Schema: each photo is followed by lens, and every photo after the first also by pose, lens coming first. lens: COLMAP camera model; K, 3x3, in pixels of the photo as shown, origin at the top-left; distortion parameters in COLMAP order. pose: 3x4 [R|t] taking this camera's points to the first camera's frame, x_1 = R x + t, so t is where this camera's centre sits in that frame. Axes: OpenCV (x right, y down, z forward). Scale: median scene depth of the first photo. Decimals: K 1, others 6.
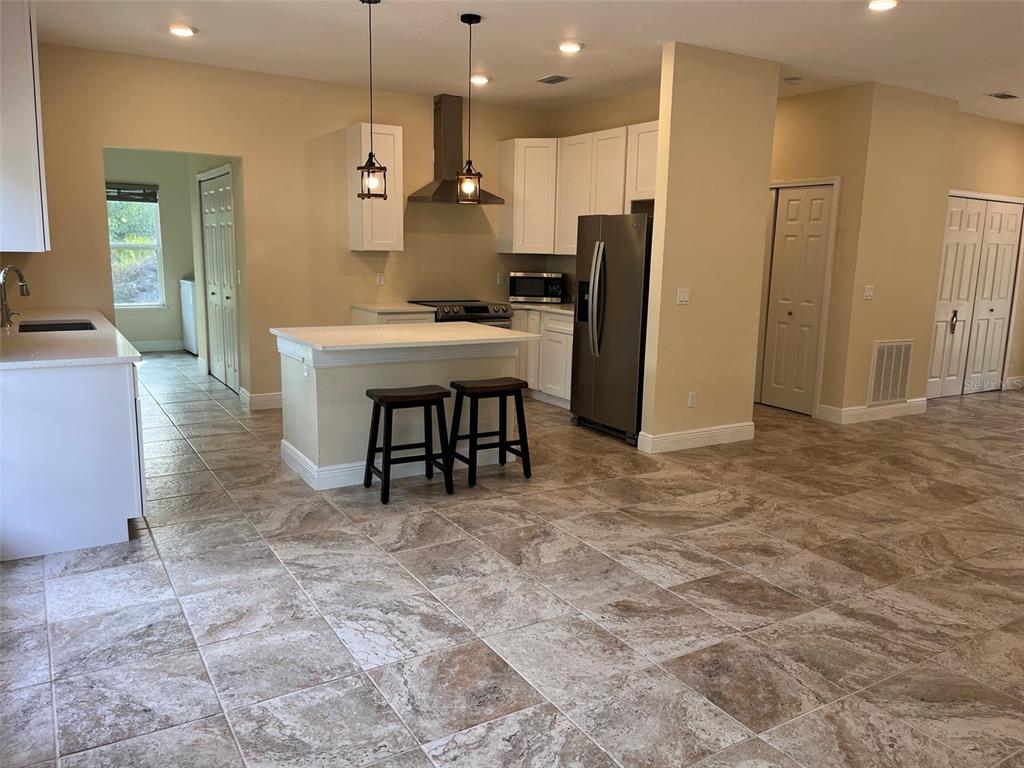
lens RADIAL K [[770.0, 0, 516.9], [0, 770.0, 382.6], [0, 0, 1]] dist [0.074670, -0.099214]
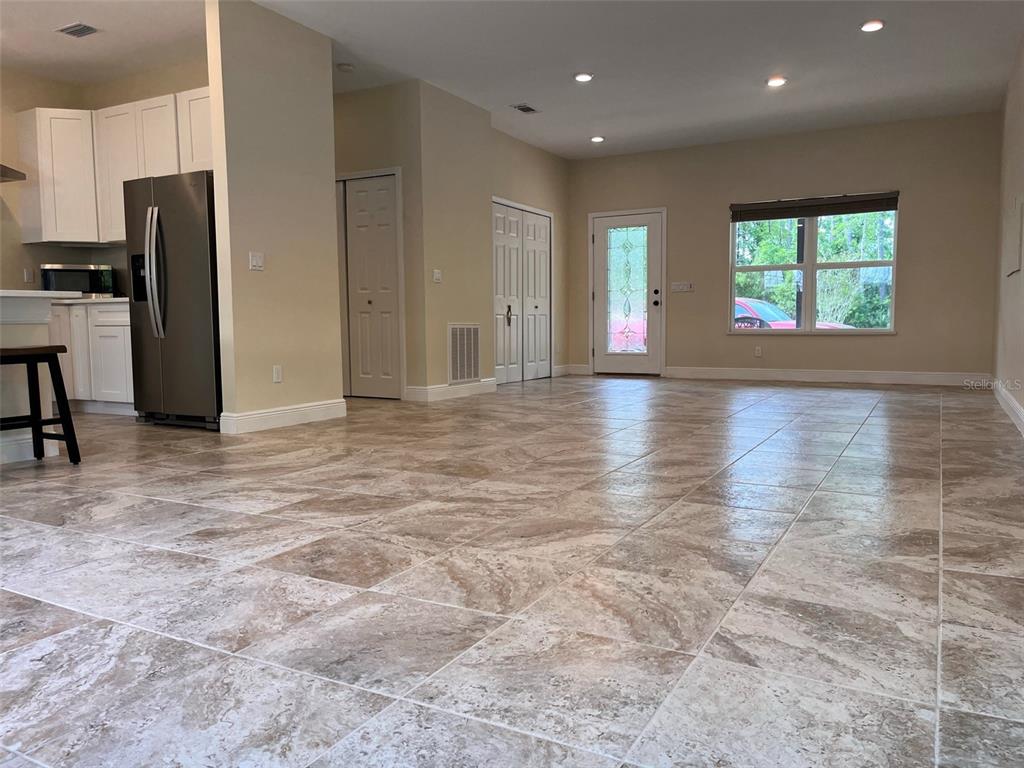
lens RADIAL K [[770.0, 0, 516.9], [0, 770.0, 382.6], [0, 0, 1]] dist [0.074670, -0.099214]
pose [[0.866461, -0.070776, 0.494202, 0.021687], [0.114615, 0.991661, -0.058930, 0.187098], [-0.485910, 0.107703, 0.867348, 0.076874]]
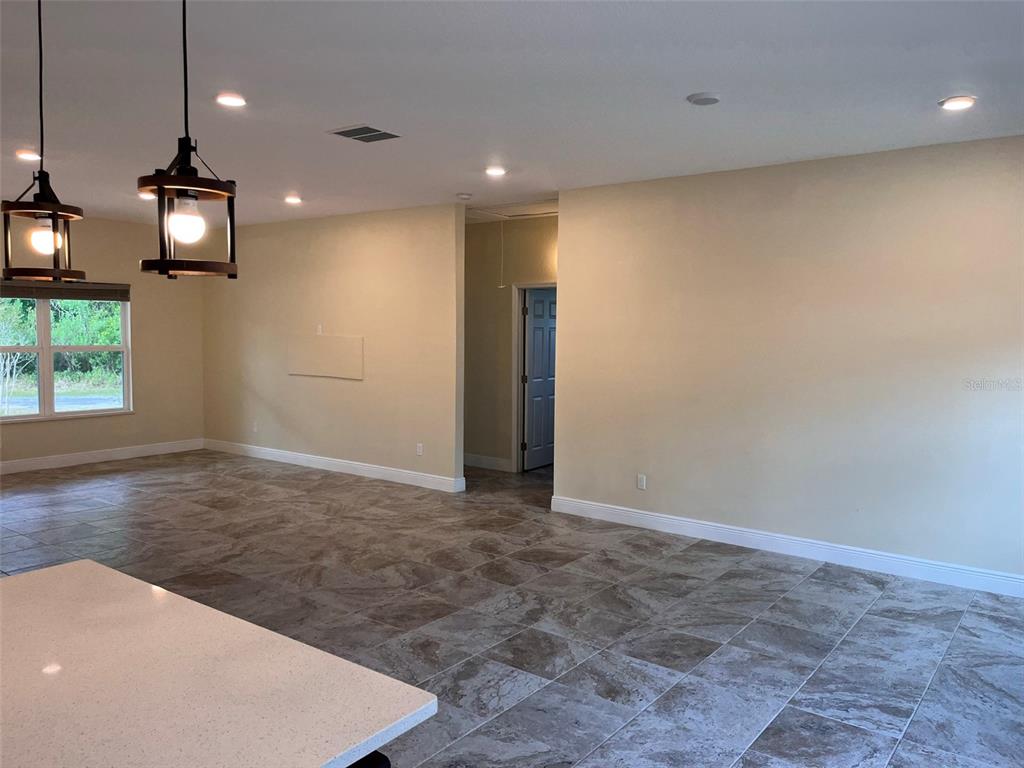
lens RADIAL K [[770.0, 0, 516.9], [0, 770.0, 382.6], [0, 0, 1]] dist [0.074670, -0.099214]
pose [[-0.360957, -0.092323, 0.928001, -0.674828], [0.143706, 0.977696, 0.153163, -0.275259], [-0.921444, 0.188645, -0.339639, 1.220214]]
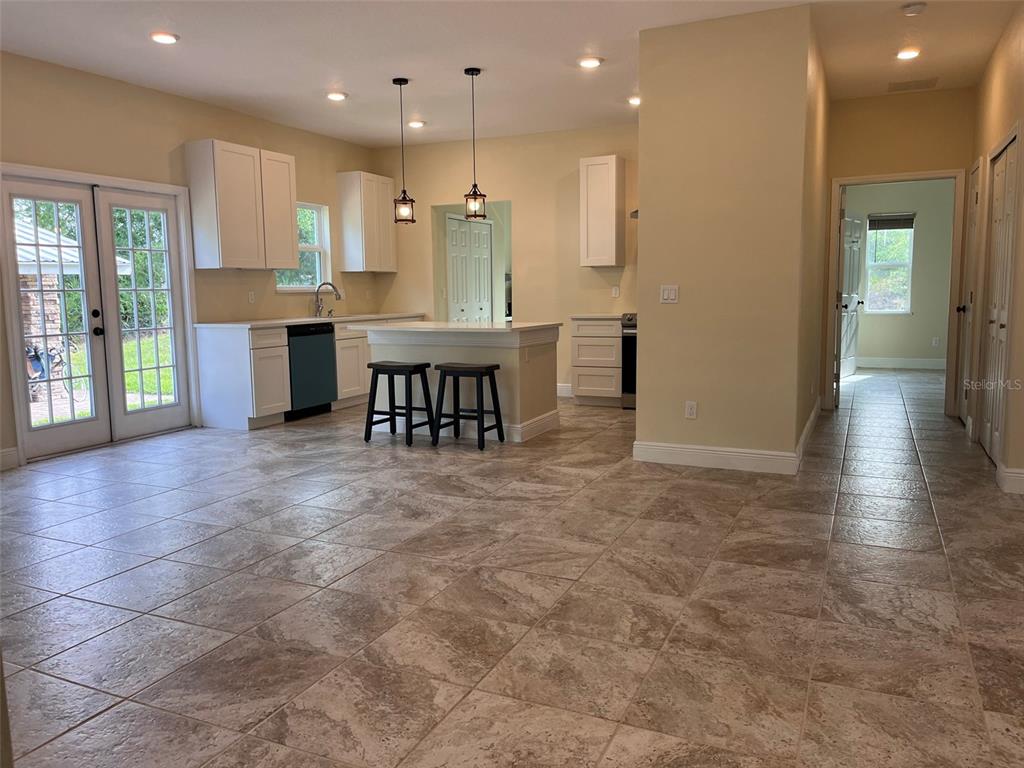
lens RADIAL K [[770.0, 0, 516.9], [0, 770.0, 382.6], [0, 0, 1]] dist [0.074670, -0.099214]
pose [[0.557779, 0.073874, -0.826695, 1.322544], [-0.119828, 0.992763, 0.007865, 0.010506], [0.821294, 0.094675, 0.562595, 0.515158]]
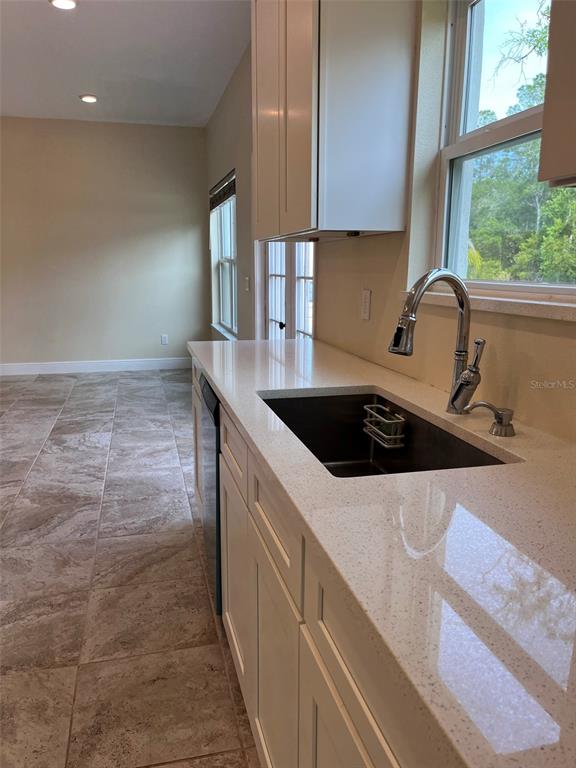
lens RADIAL K [[577.5, 0, 286.0], [0, 577.5, 385.9], [0, 0, 1]] dist [0.074670, -0.099214]
pose [[-0.954035, -0.084796, 0.287448, -0.834901], [0.028178, 0.929508, 0.367724, -0.259378], [-0.298367, 0.358921, -0.884394, 1.664577]]
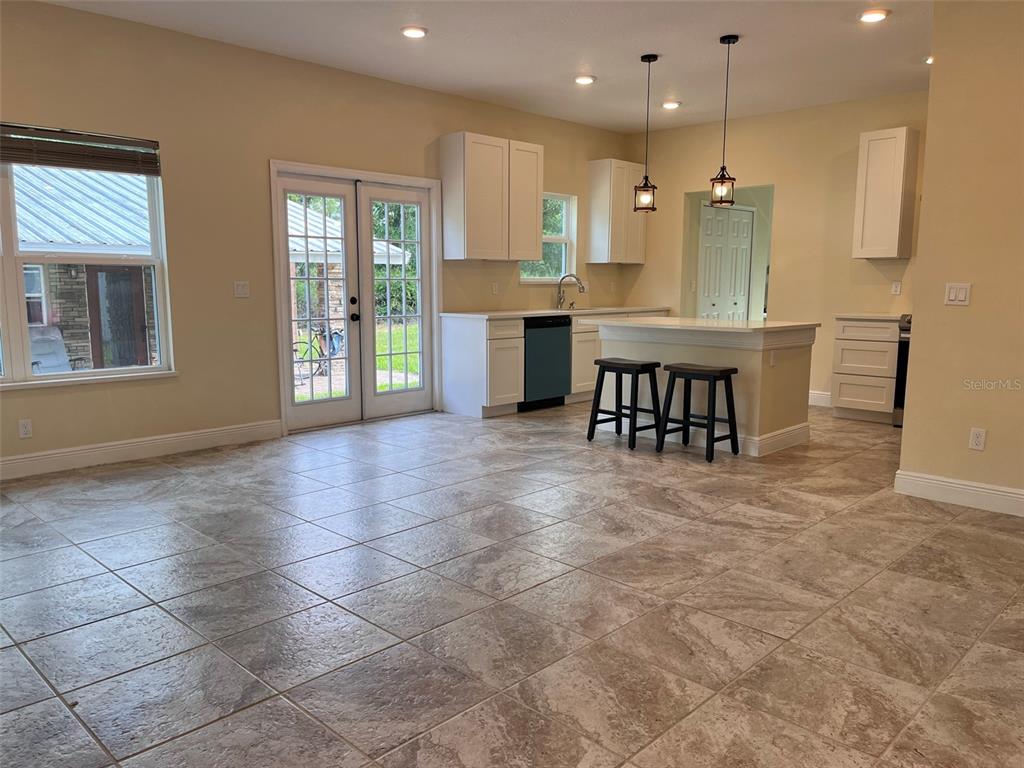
lens RADIAL K [[769.8, 0, 516.2], [0, 769.8, 391.4], [0, 0, 1]] dist [0.070642, -0.092099]
pose [[0.247182, 0.119475, -0.961575, 1.264221], [-0.167120, 0.982755, 0.079147, -0.012502], [0.954448, 0.141135, 0.262886, 0.616261]]
